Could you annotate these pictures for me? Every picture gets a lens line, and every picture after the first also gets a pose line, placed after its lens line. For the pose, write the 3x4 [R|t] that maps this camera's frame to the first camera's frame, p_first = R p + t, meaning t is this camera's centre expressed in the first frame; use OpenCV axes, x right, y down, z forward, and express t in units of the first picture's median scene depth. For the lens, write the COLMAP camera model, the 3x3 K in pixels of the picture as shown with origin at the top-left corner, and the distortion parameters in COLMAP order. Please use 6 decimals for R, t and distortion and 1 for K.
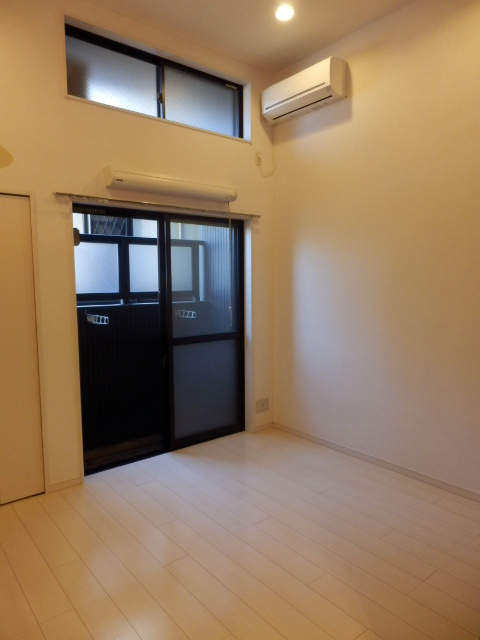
lens RADIAL K [[445.2, 0, 240.0], [0, 445.2, 320.0], [0, 0, 1]] dist [-0.007402, -0.002226]
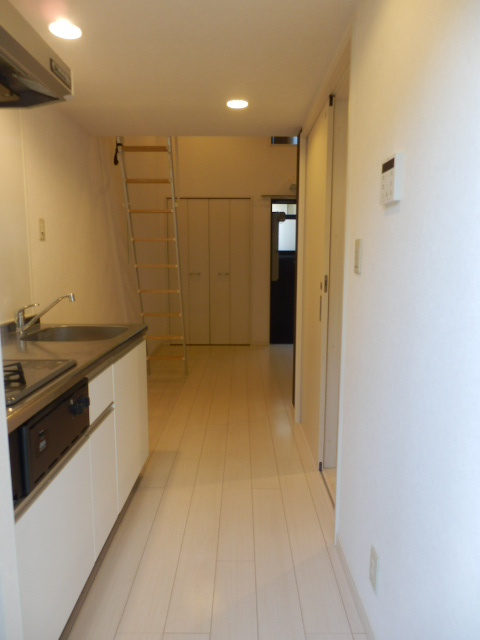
lens RADIAL K [[445.2, 0, 240.0], [0, 445.2, 320.0], [0, 0, 1]] dist [-0.007402, -0.002226]
pose [[0.770418, 0.096967, -0.630122, 0.806547], [-0.068238, 0.995230, 0.069721, 0.136813], [0.633877, -0.010715, 0.773360, -0.603851]]
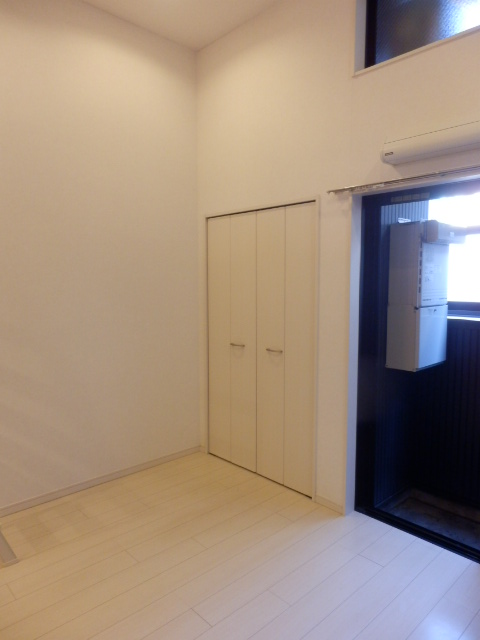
lens RADIAL K [[445.2, 0, 240.0], [0, 445.2, 320.0], [0, 0, 1]] dist [-0.007402, -0.002226]
pose [[0.066161, 0.103972, -0.992377, 0.500112], [-0.085131, 0.991518, 0.098206, -0.092996], [0.994171, 0.077985, 0.074451, 0.742779]]
